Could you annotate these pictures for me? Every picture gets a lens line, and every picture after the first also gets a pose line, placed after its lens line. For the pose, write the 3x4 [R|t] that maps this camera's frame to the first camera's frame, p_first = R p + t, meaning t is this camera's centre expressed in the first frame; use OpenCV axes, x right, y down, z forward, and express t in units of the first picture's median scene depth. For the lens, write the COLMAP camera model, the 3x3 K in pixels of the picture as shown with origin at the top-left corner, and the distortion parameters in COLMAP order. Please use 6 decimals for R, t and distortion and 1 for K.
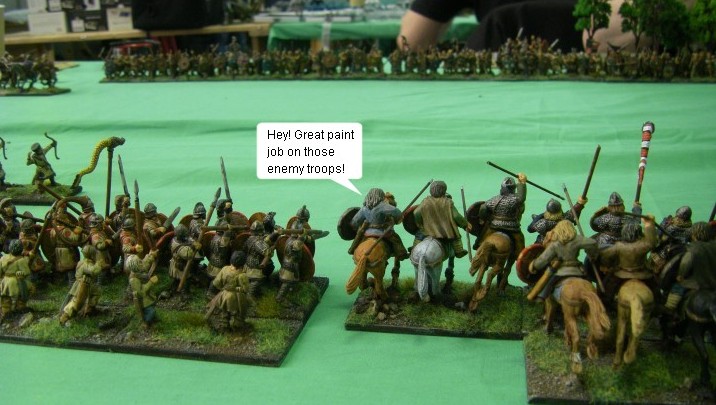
lens RADIAL K [[794.5, 0, 358.9], [0, 794.5, 202.2], [0, 0, 1]] dist [-0.084151, 0.000000]
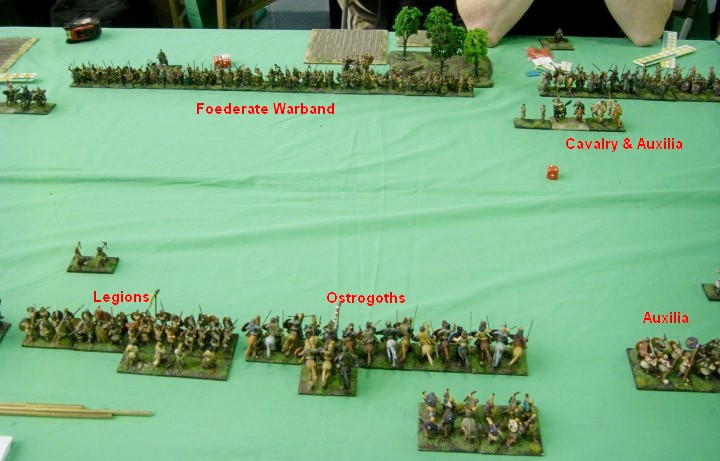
lens RADIAL K [[819.4, 0, 359.4], [0, 819.4, 230.8], [0, 0, 1]] dist [-0.033754, 0.000000]
pose [[0.993277, -0.042150, 0.107813, 0.102944], [0.000838, 0.933948, 0.357409, -1.493490], [-0.115756, -0.354916, 0.927704, -1.885023]]
